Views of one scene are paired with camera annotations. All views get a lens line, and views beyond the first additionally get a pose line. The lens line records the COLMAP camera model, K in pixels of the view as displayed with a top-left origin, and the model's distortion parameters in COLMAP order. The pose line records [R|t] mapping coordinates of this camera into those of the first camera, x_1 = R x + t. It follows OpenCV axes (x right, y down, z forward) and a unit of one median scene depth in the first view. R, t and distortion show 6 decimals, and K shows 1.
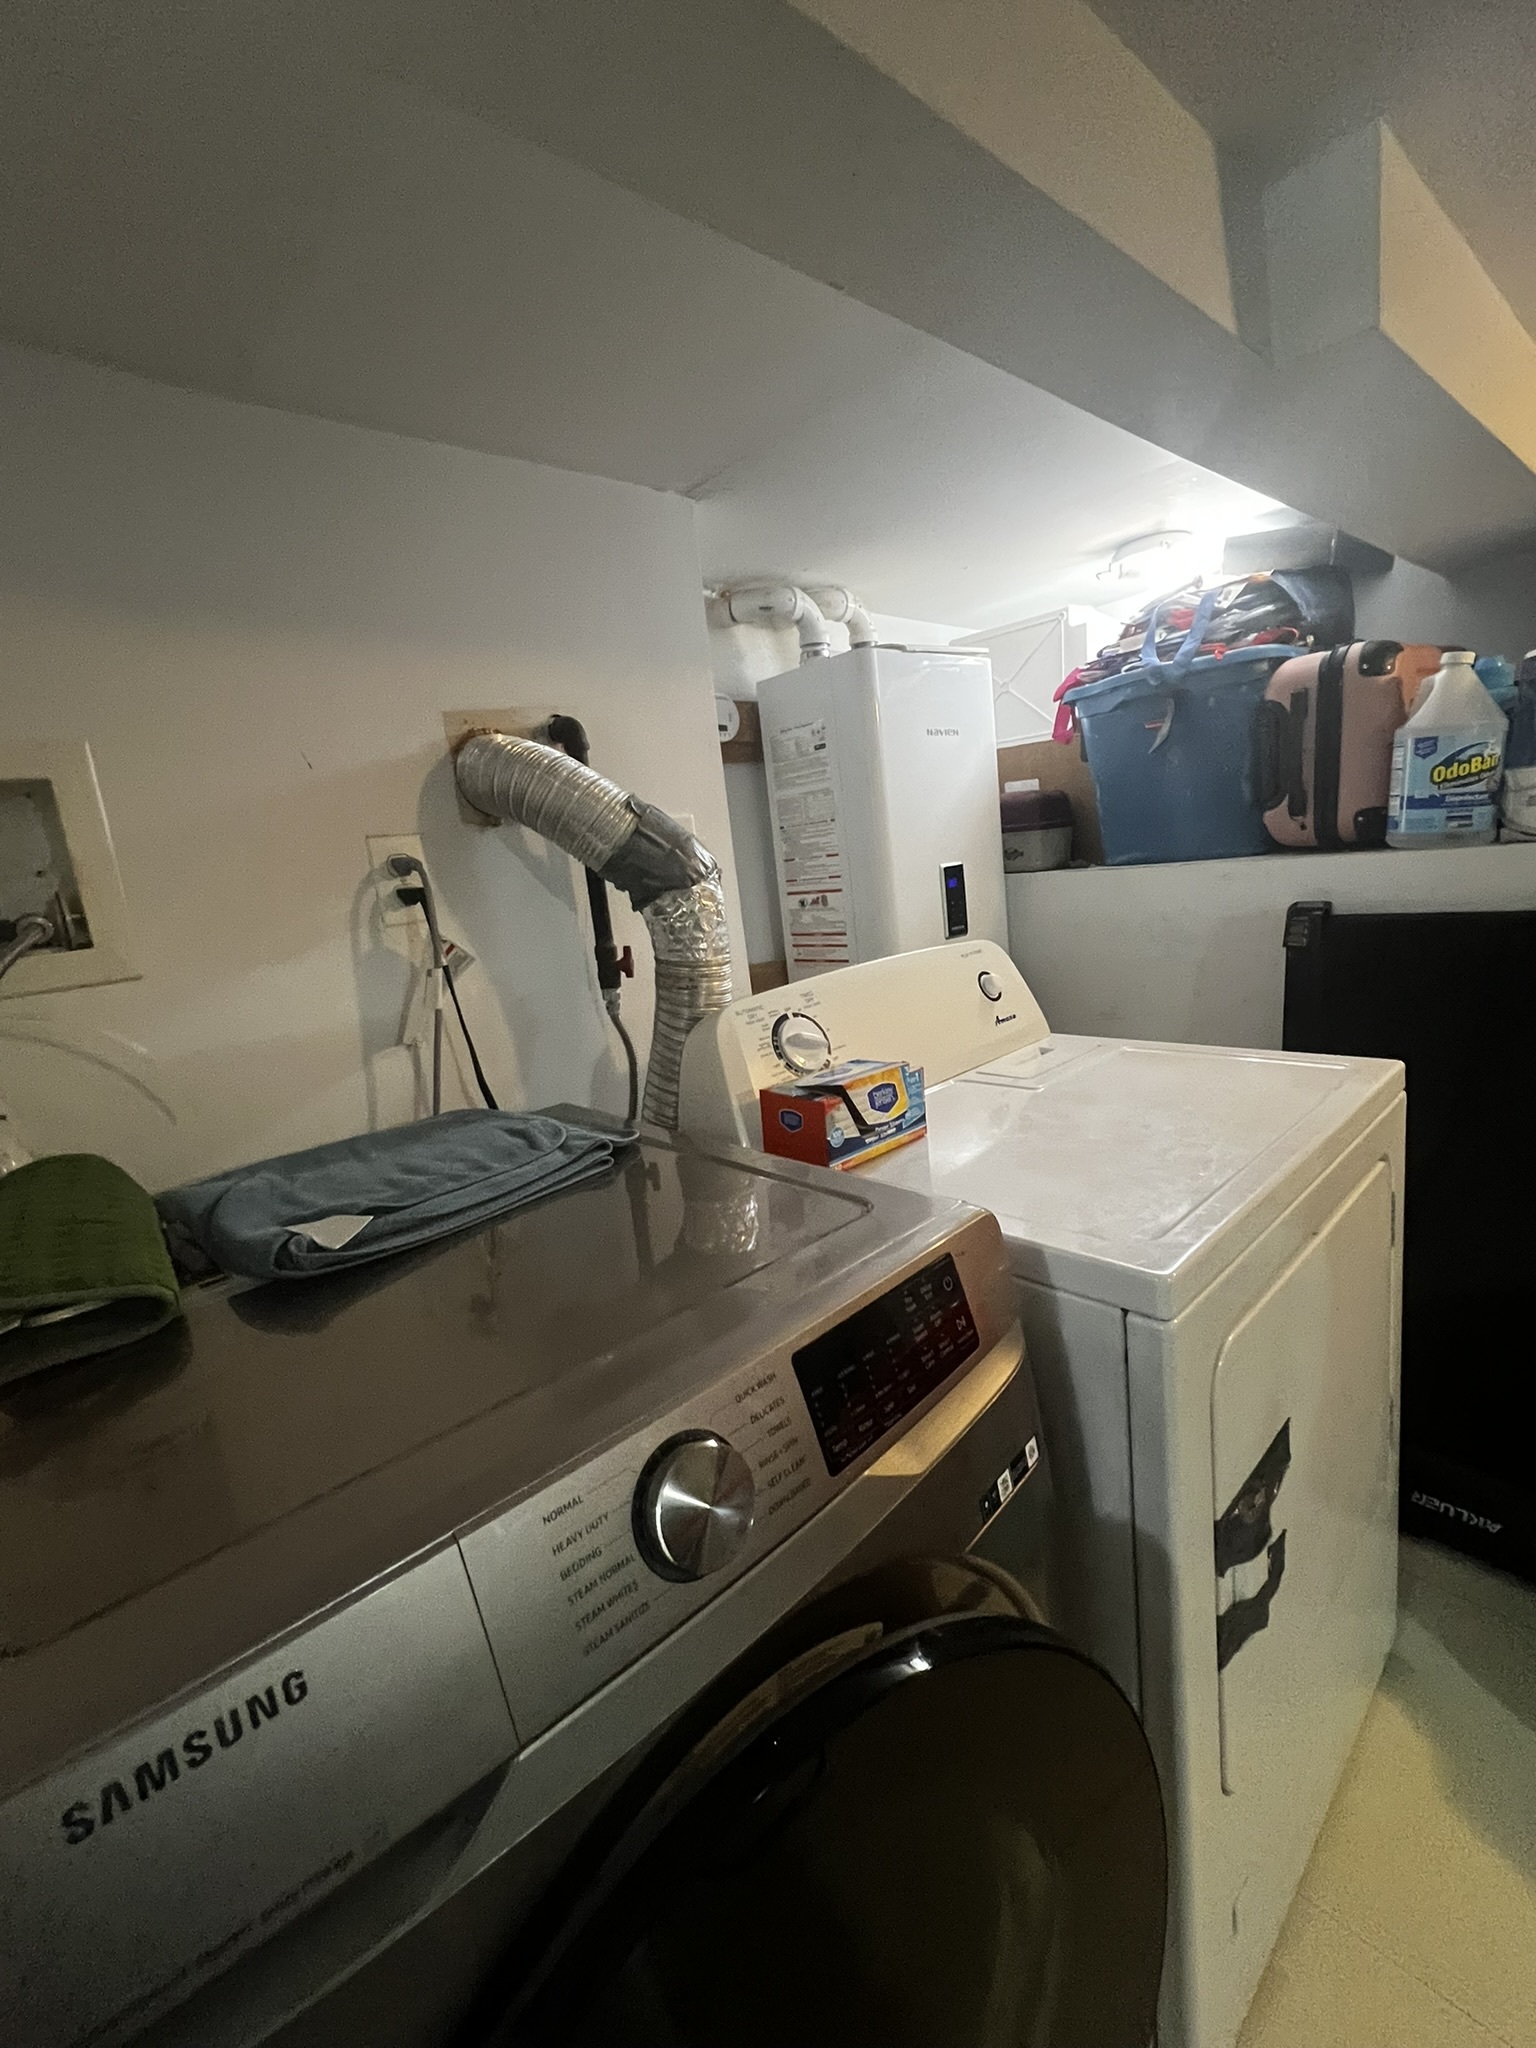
lens RADIAL K [[897.0, 0, 762.7], [0, 897.0, 1019.1], [0, 0, 1]] dist [-0.002684, 0.000288]
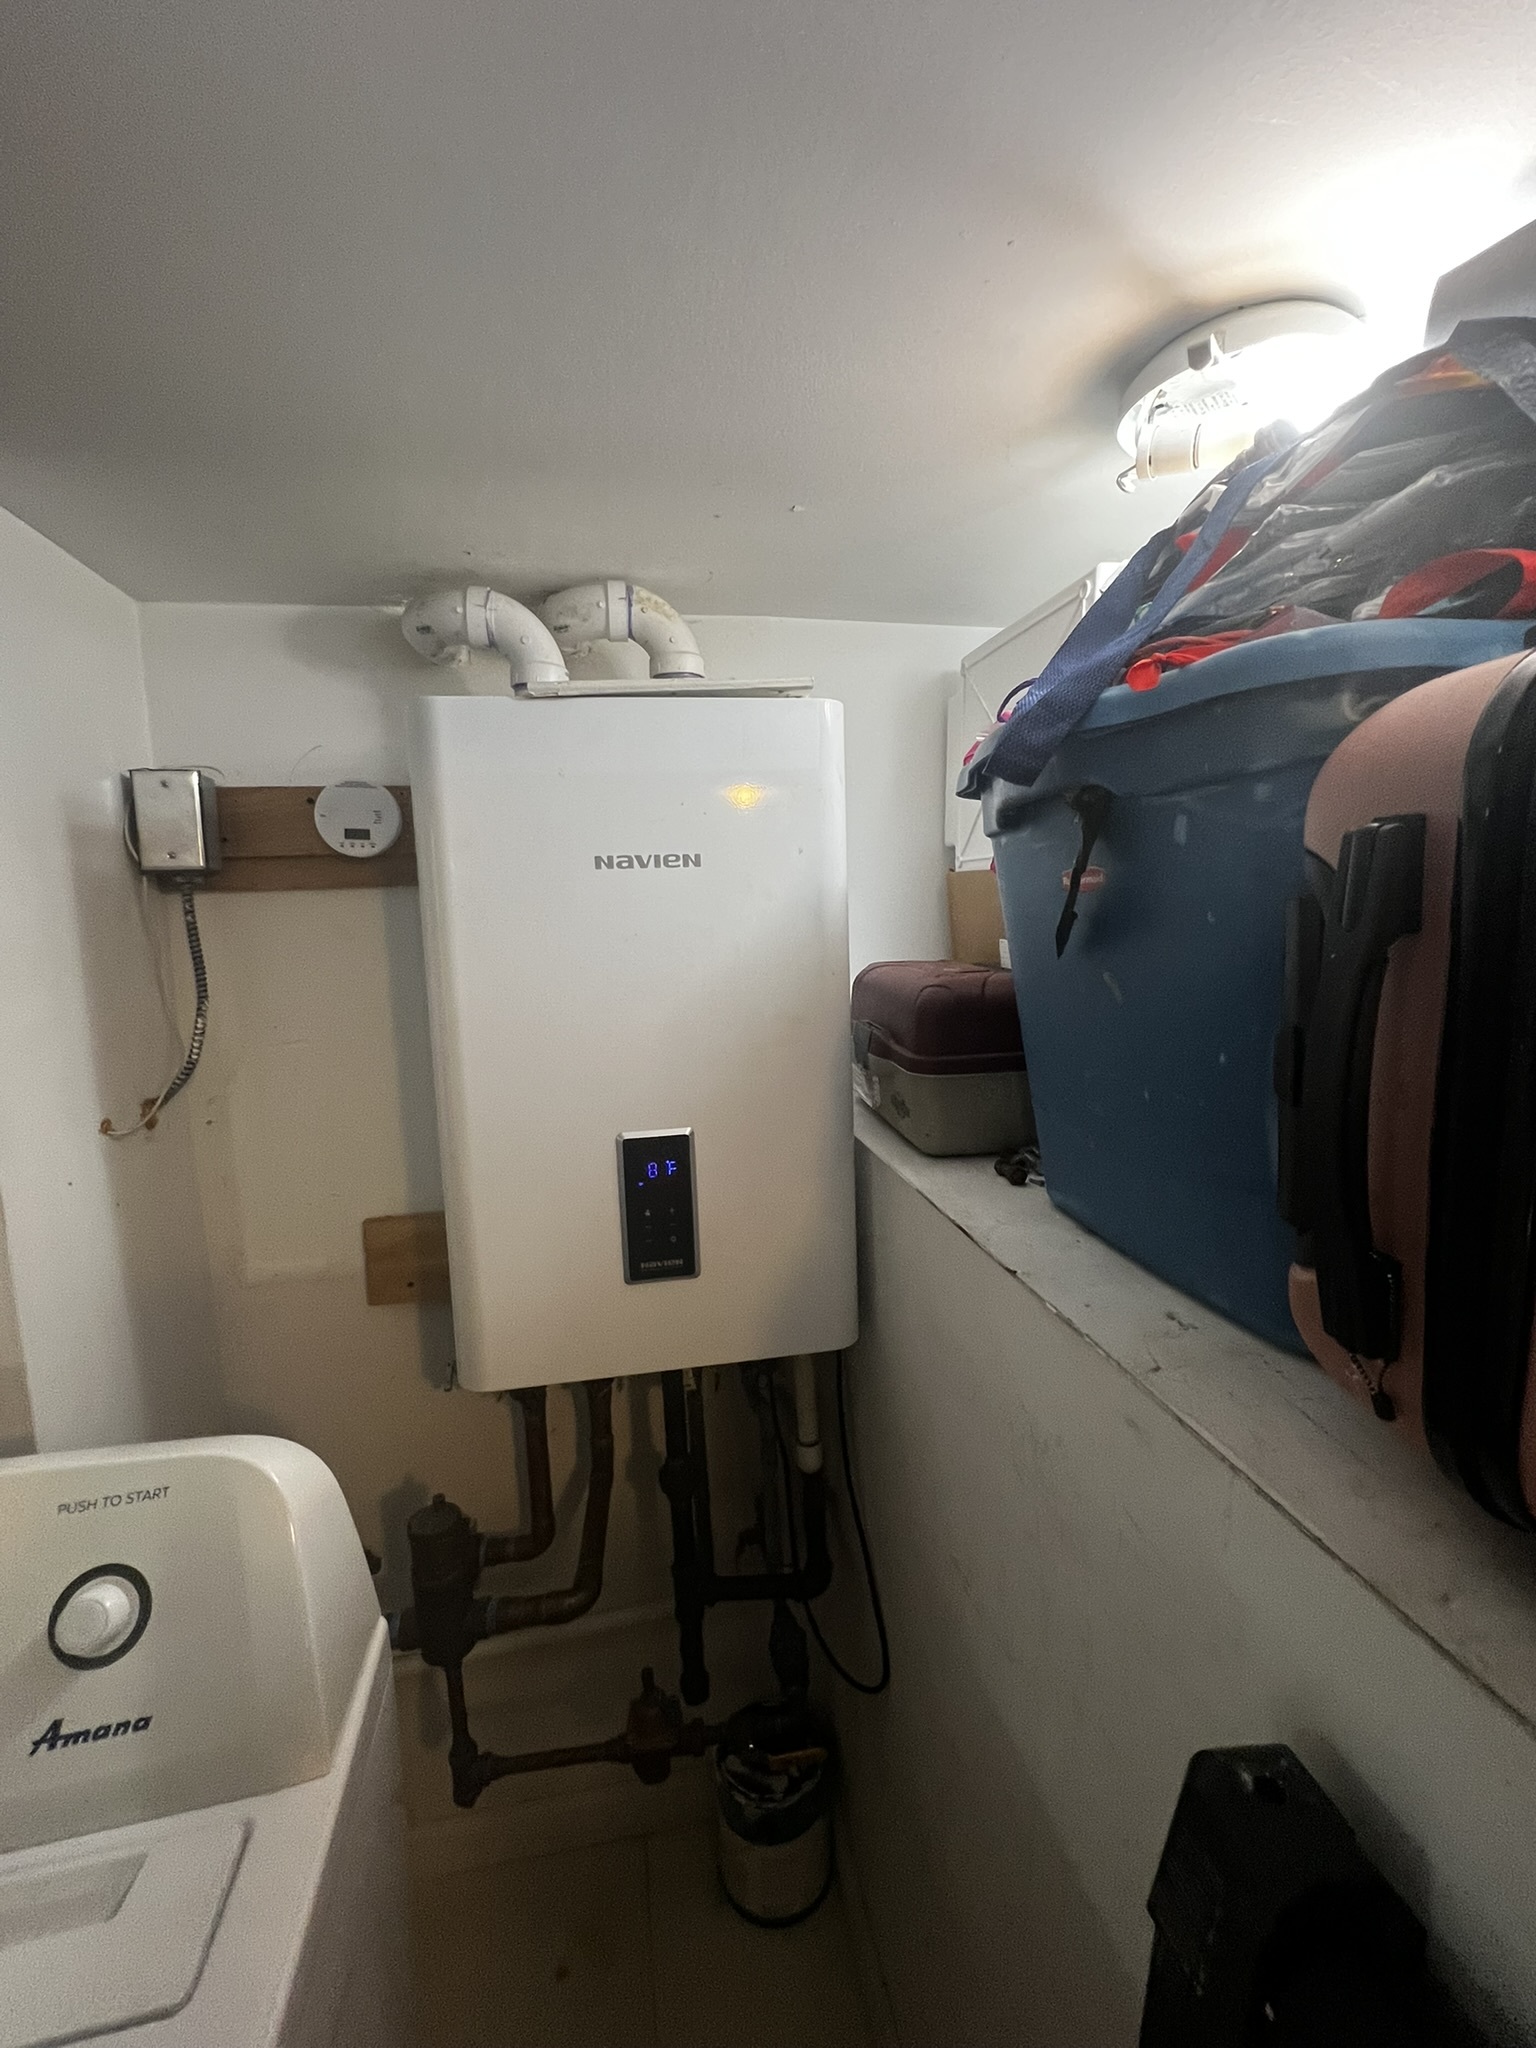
lens RADIAL K [[889.8, 0, 768.0], [0, 889.8, 1024.0], [0, 0, 1]] dist [-0.000701, -0.000441]
pose [[0.859929, 0.145464, -0.489247, 0.499019], [-0.157287, 0.987405, 0.017121, -0.256465], [0.485575, 0.062230, 0.871977, 0.636013]]
